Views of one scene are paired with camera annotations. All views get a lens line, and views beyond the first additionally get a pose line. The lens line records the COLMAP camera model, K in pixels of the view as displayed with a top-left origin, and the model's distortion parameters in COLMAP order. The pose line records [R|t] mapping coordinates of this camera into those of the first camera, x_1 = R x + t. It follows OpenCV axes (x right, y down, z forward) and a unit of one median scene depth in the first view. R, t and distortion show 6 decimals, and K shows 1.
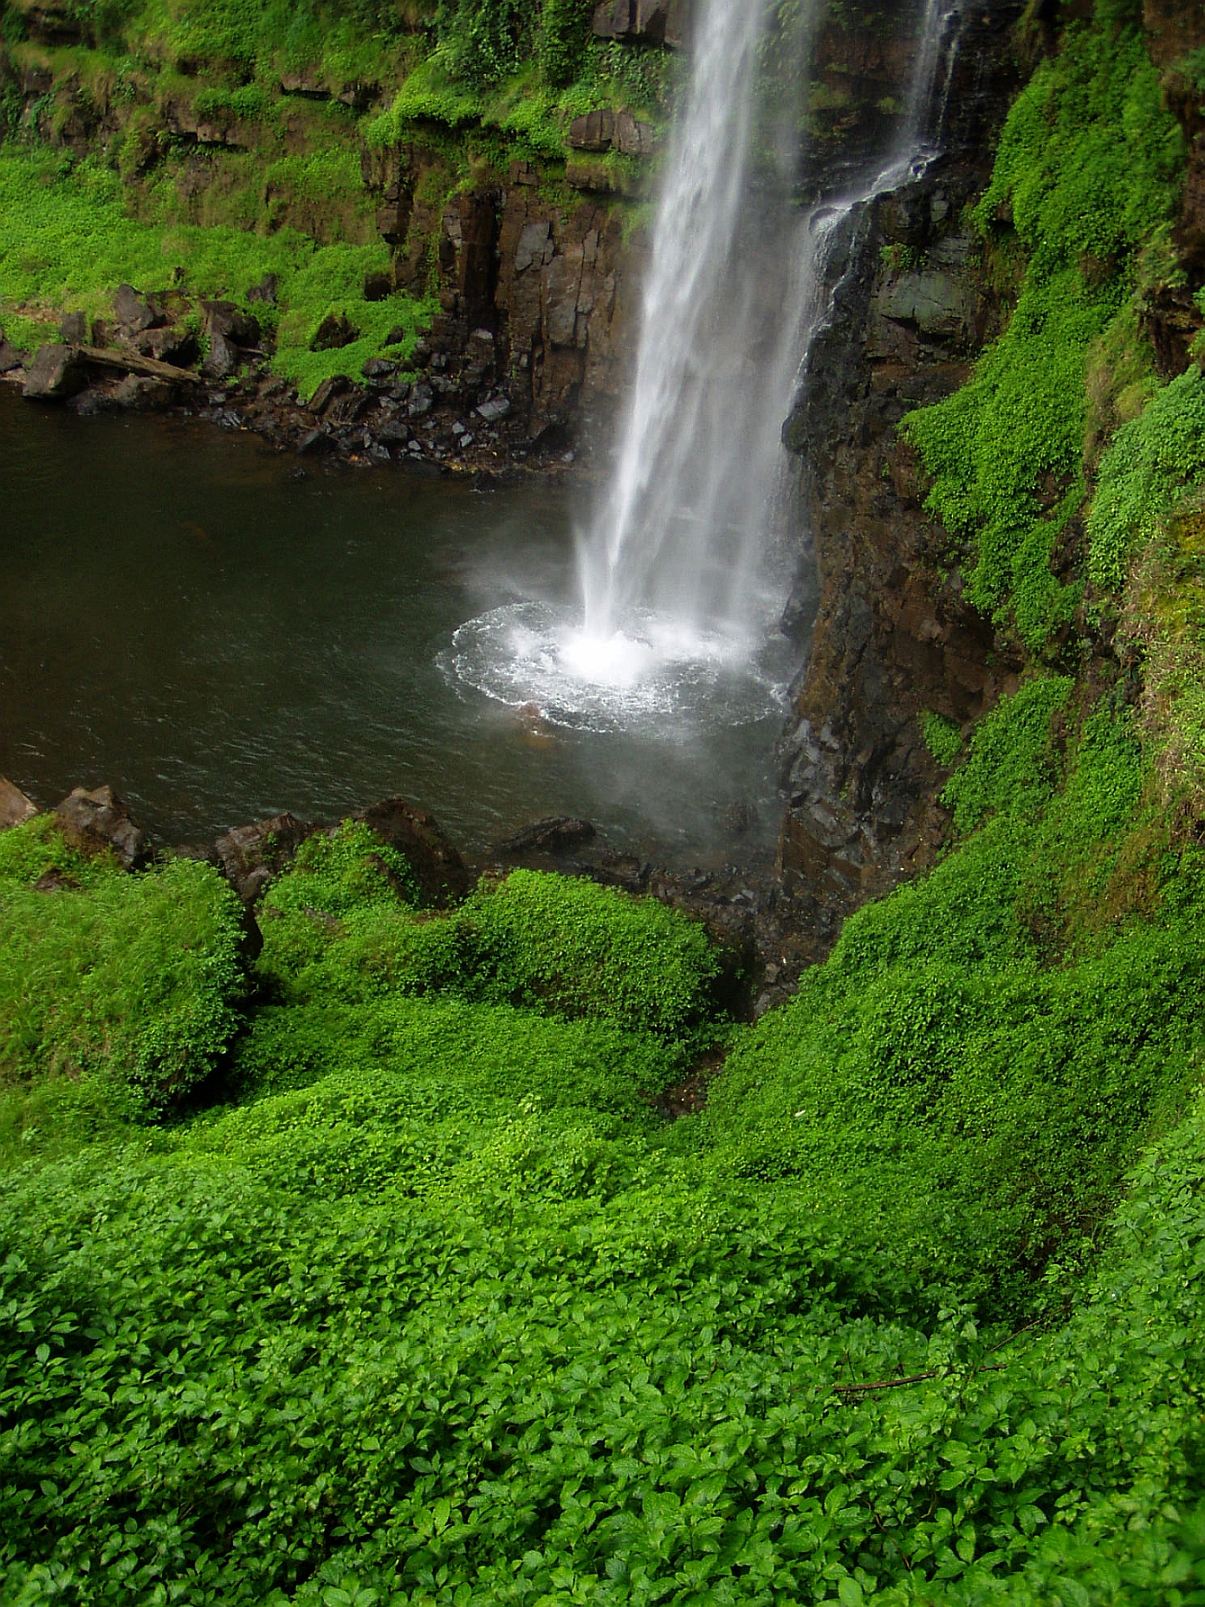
lens RADIAL K [[1830.5, 0, 610.5], [0, 1830.5, 830.9], [0, 0, 1]] dist [-0.229292, 0.396404]
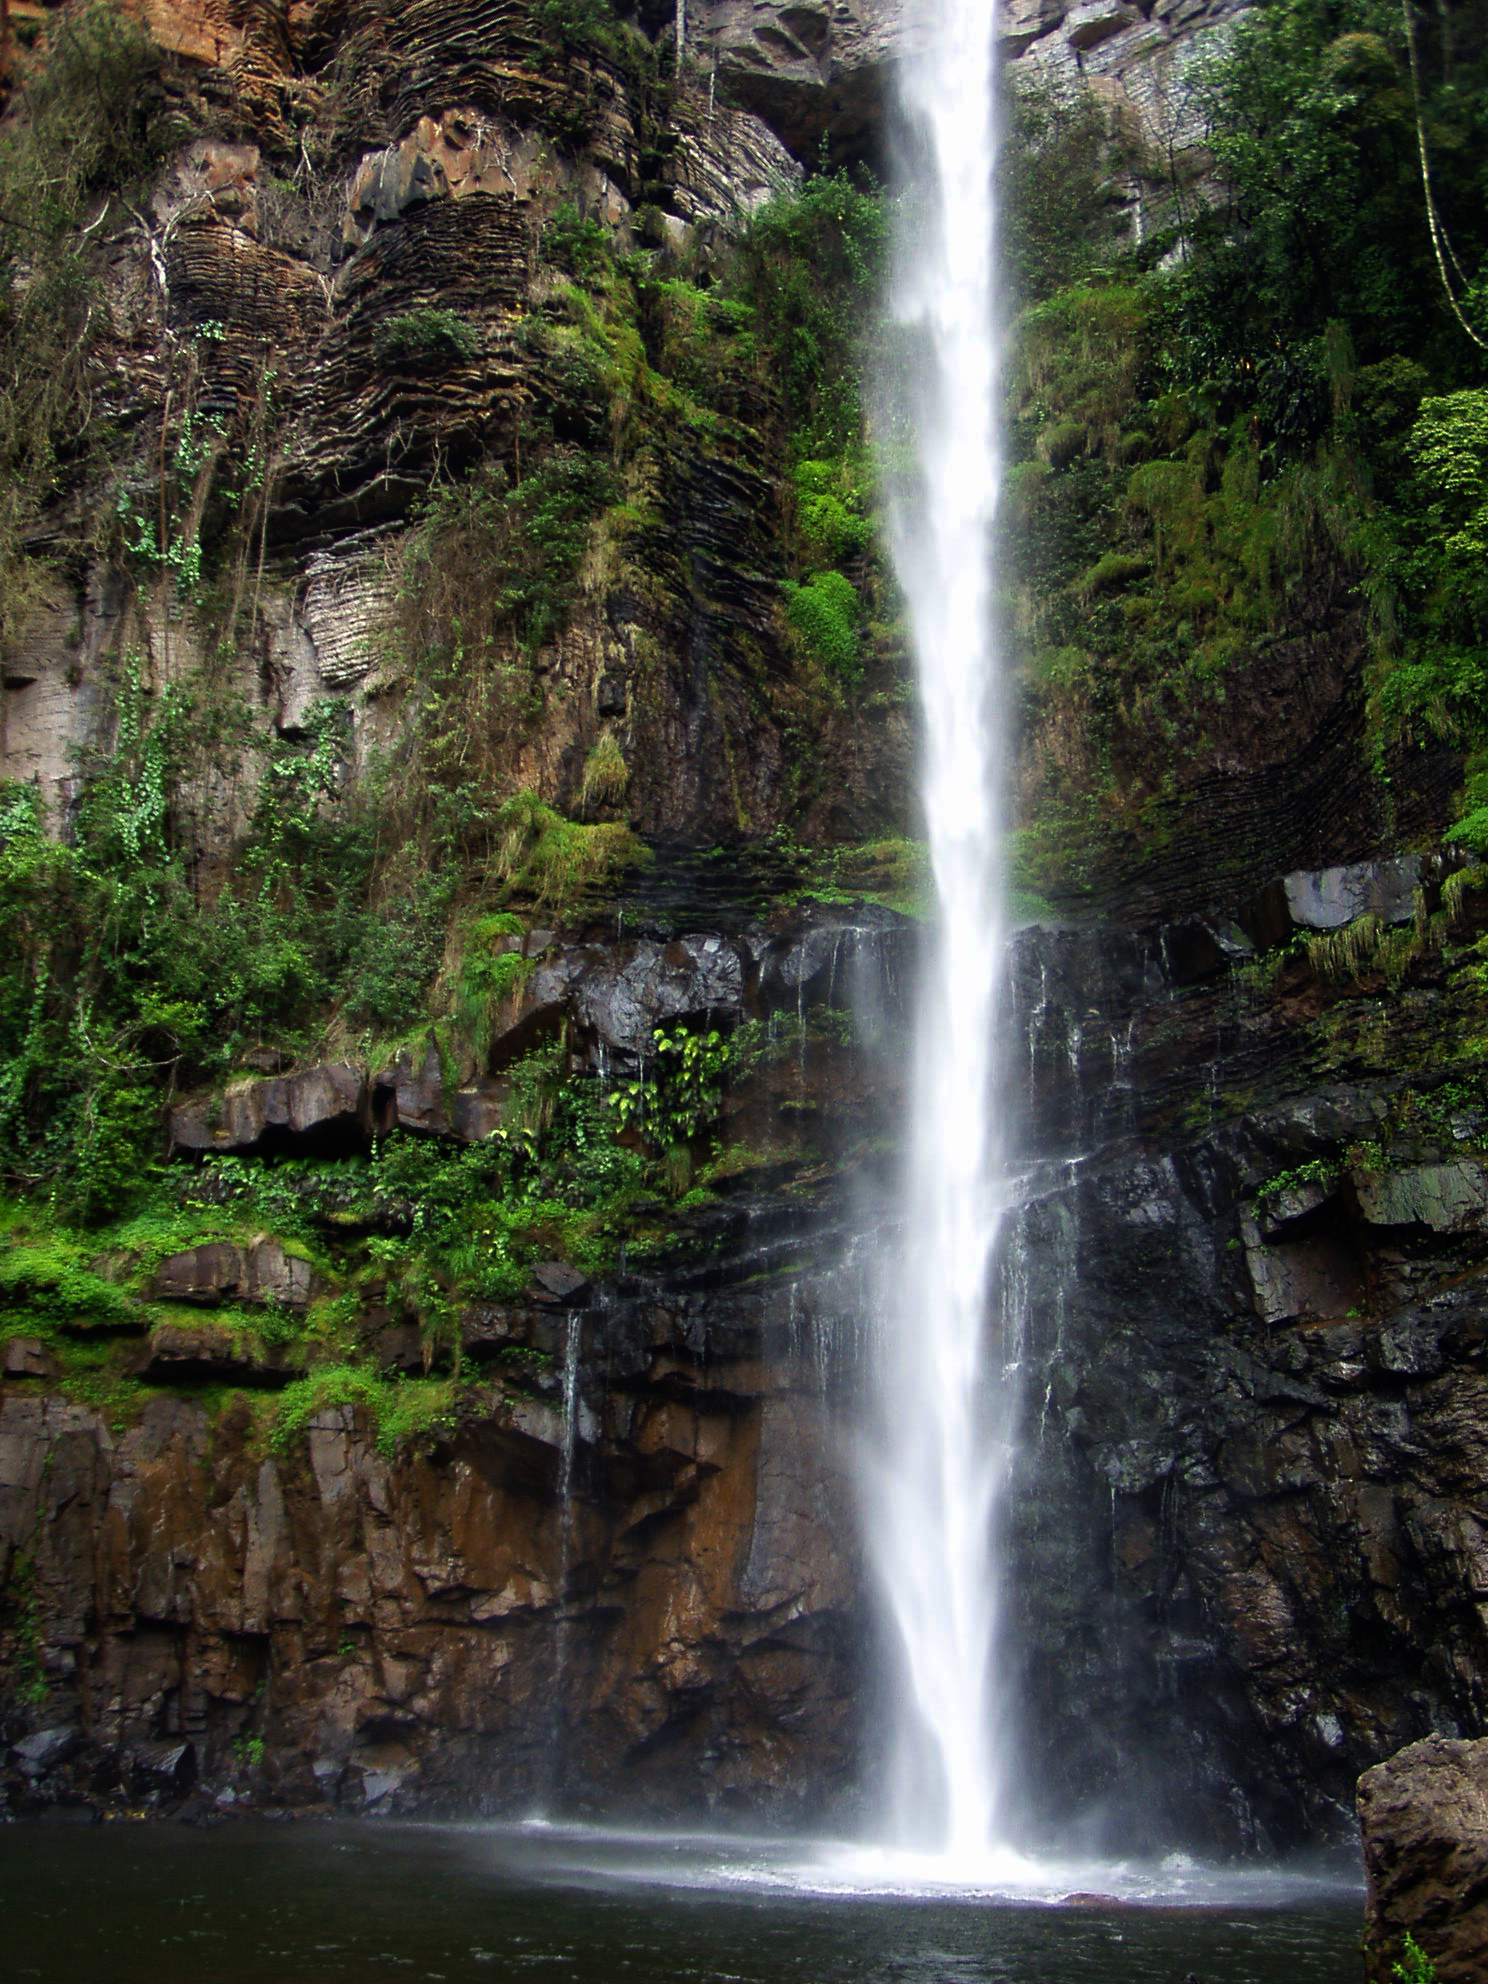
lens RADIAL K [[2317.8, 0, 719.4], [0, 2317.8, 1006.5], [0, 0, 1]] dist [-0.206562, 0.429912]
pose [[0.644636, 0.174750, 0.744249, -1.107004], [0.381645, 0.769977, -0.511354, 0.055535], [-0.662413, 0.613676, 0.429662, 0.984275]]
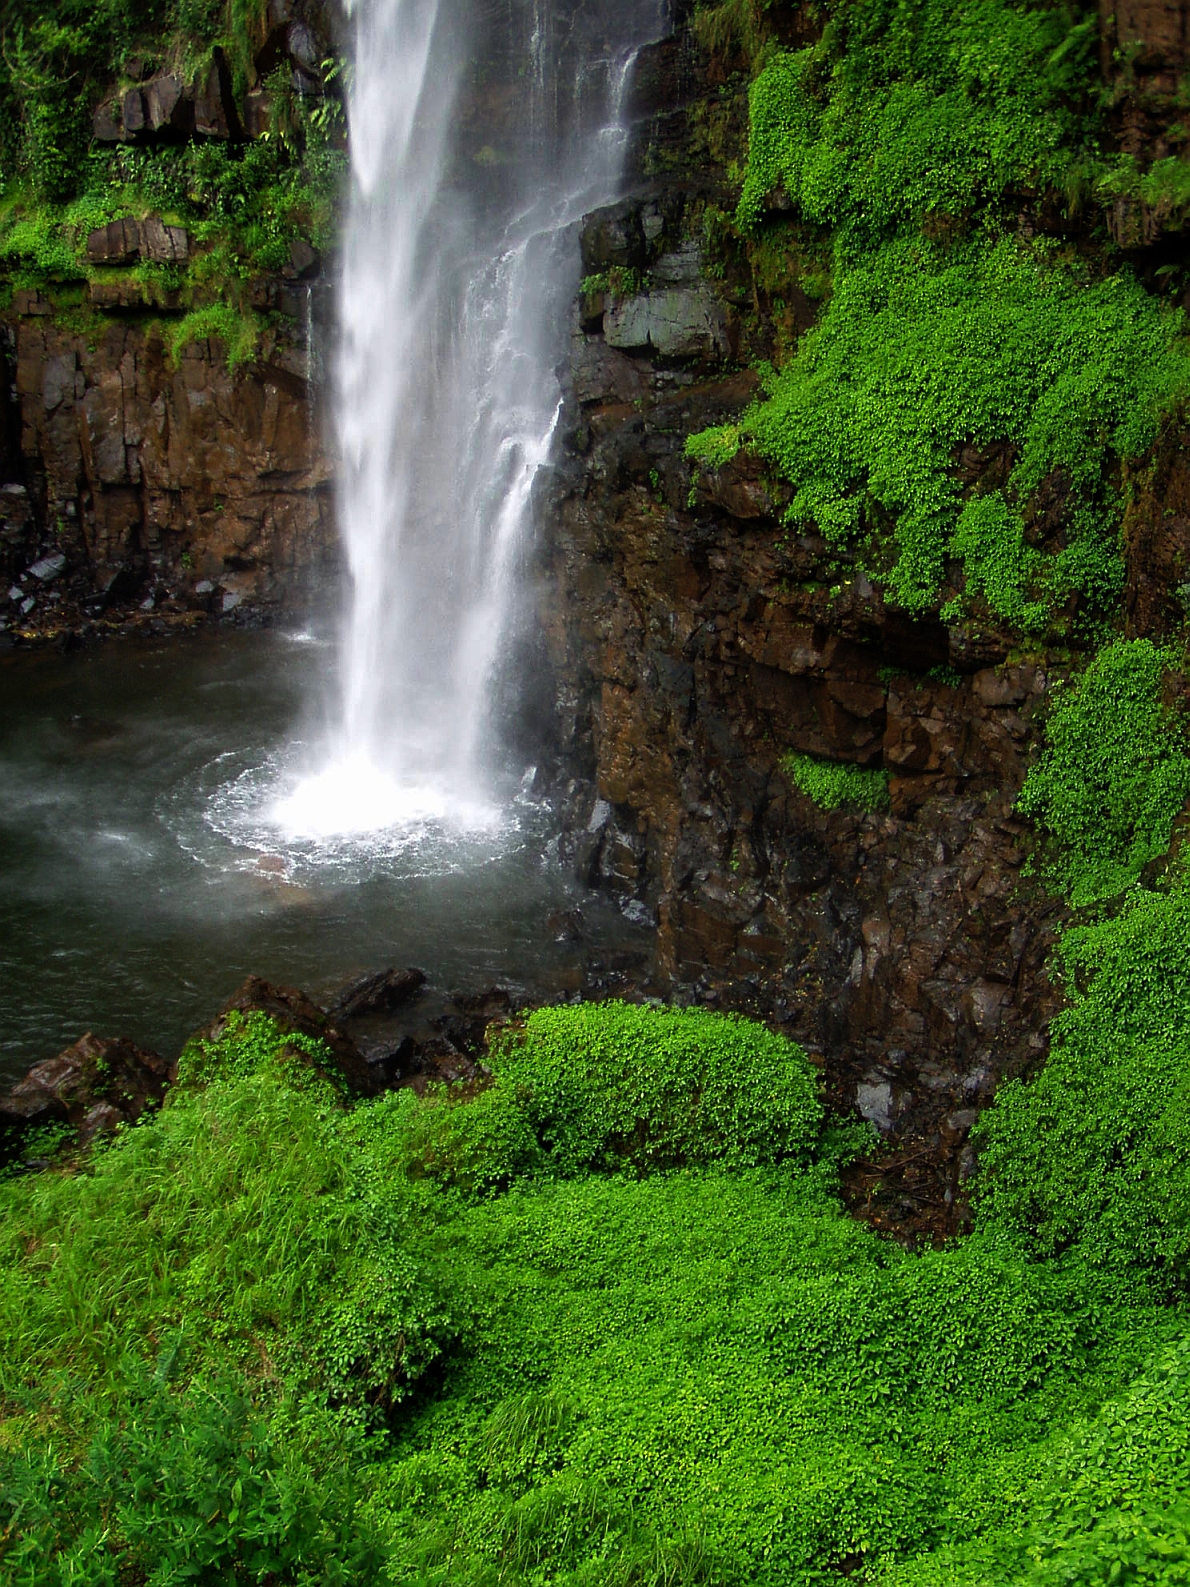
lens RADIAL K [[1807.8, 0, 602.9], [0, 1807.8, 820.6], [0, 0, 1]] dist [-0.229292, 0.396404]
pose [[0.925333, -0.198713, 0.322913, -0.269246], [0.226745, 0.972605, -0.051238, -0.012721], [-0.303885, 0.120631, 0.945041, 0.251635]]
